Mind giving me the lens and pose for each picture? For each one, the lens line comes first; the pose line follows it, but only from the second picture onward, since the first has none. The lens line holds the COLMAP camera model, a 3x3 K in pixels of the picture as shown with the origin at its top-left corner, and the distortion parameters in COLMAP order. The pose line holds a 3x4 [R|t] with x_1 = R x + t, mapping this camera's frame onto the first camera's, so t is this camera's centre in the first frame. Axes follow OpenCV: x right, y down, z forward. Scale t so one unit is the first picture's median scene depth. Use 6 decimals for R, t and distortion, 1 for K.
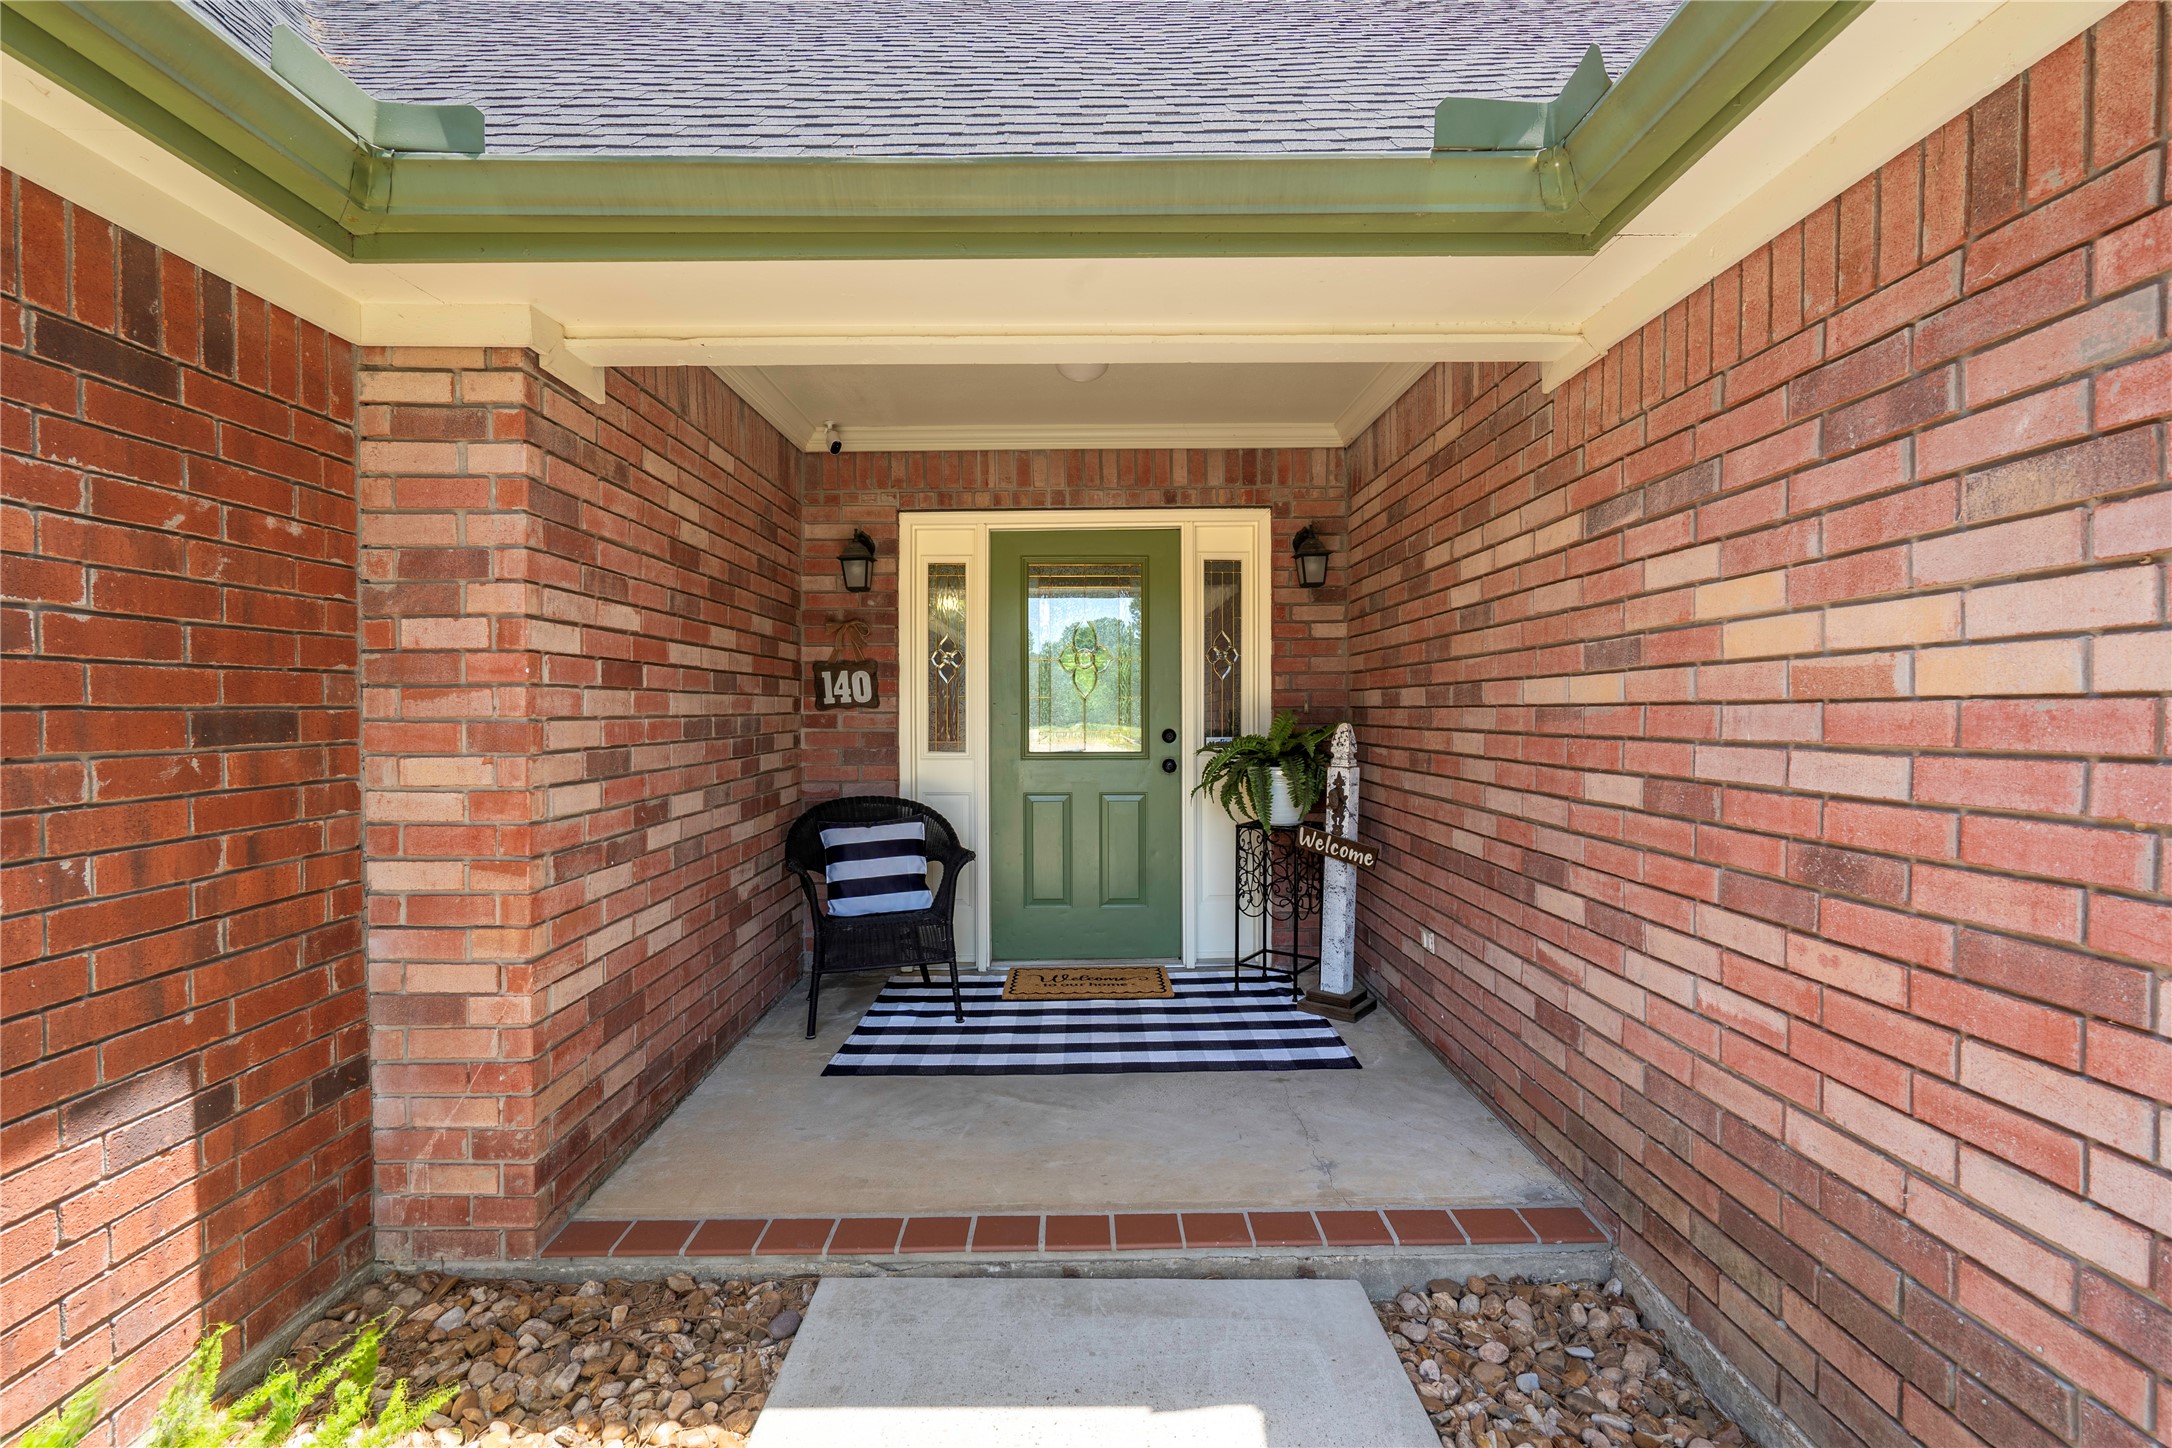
lens RADIAL K [[1005.3, 0, 1084.1], [0, 1005.3, 722.6], [0, 0, 1]] dist [-0.000109, -0.000009]
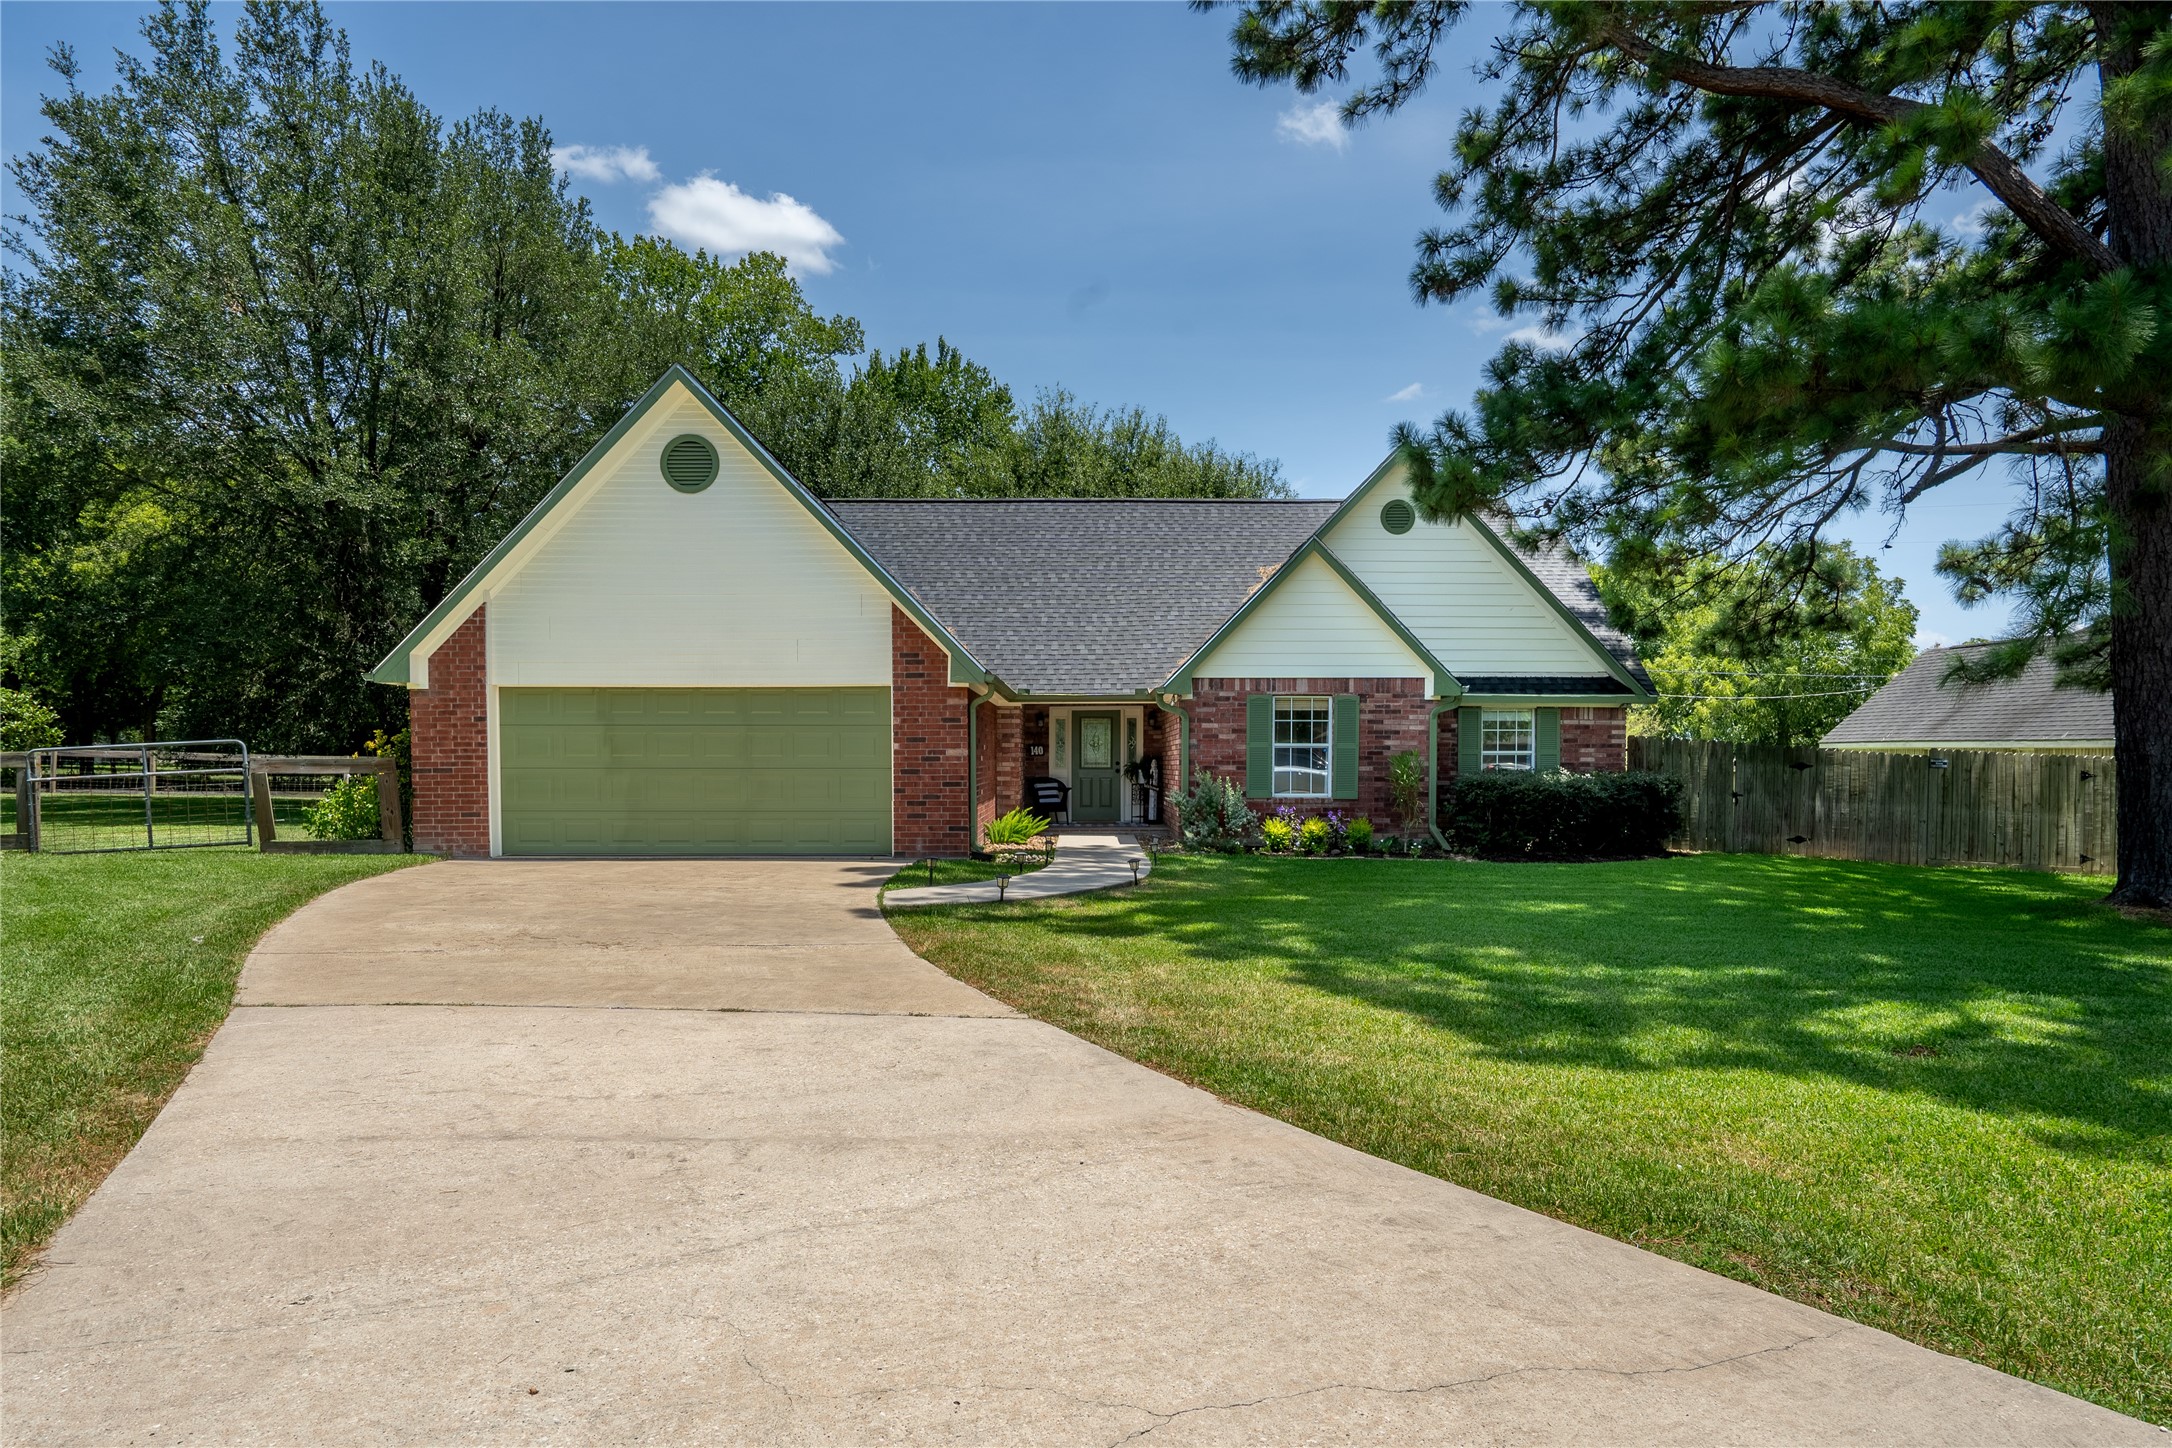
lens RADIAL K [[1128.1, 0, 1085.2], [0, 1128.1, 734.6], [0, 0, 1]] dist [0.000006, 0.000000]
pose [[0.999950, 0.007078, -0.007062, -0.011873], [-0.007293, 0.999496, -0.030904, 0.044786], [0.006840, 0.030954, 0.999497, -3.856890]]
